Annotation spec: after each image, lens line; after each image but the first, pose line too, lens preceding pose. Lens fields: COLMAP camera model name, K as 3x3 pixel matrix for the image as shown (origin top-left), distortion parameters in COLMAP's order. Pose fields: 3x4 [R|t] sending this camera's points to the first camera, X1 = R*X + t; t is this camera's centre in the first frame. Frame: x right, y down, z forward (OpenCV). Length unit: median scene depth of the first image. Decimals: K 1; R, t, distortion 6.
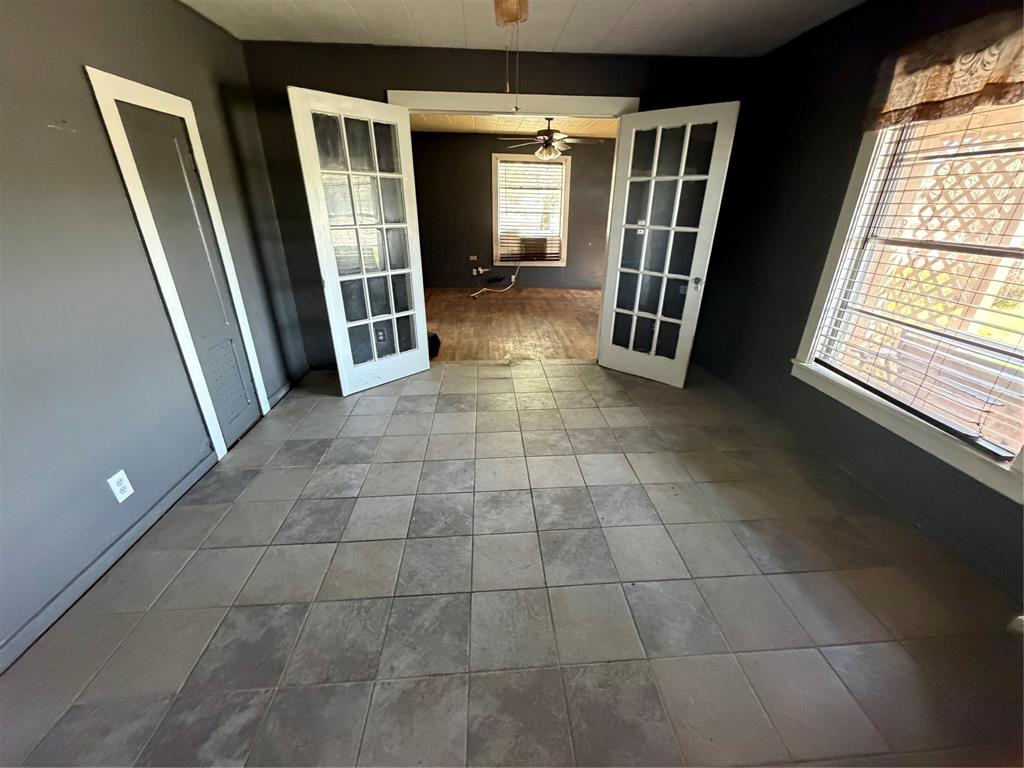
lens RADIAL K [[406.9, 0, 514.4], [0, 406.9, 383.8], [0, 0, 1]] dist [0.004130, -0.000471]
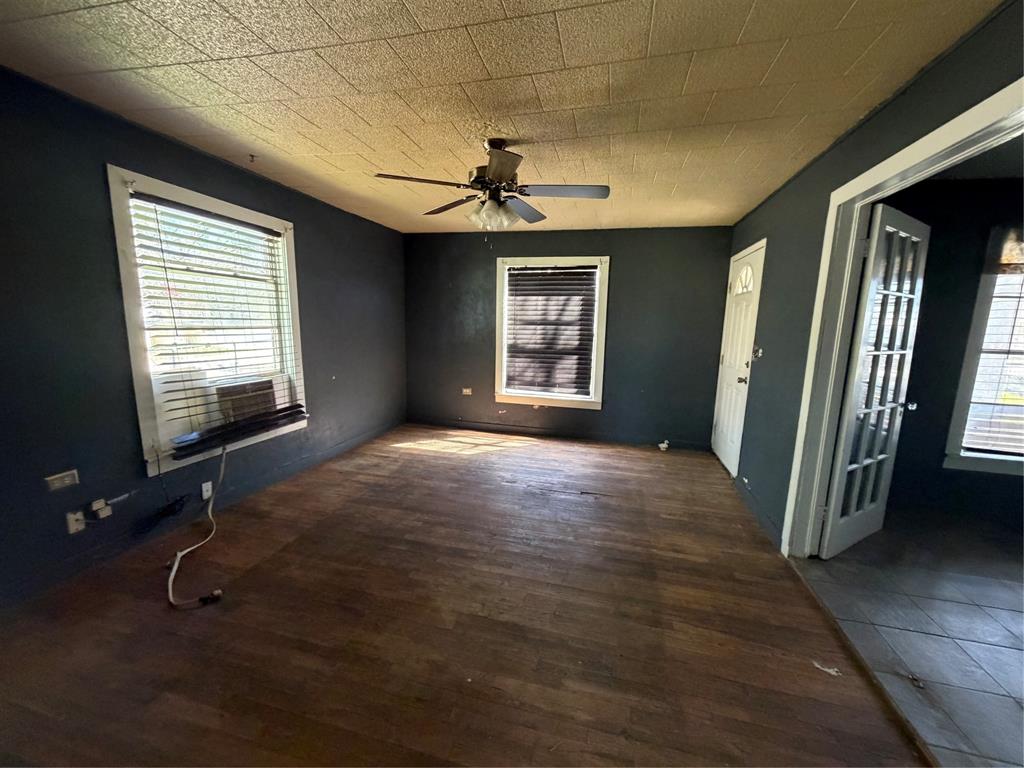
lens RADIAL K [[406.9, 0, 514.4], [0, 406.9, 383.8], [0, 0, 1]] dist [0.004130, -0.000471]
pose [[0.307820, -0.152984, 0.939065, -0.266126], [0.364334, 0.930711, 0.032196, -0.267319], [-0.878924, 0.332223, 0.342229, 0.602741]]
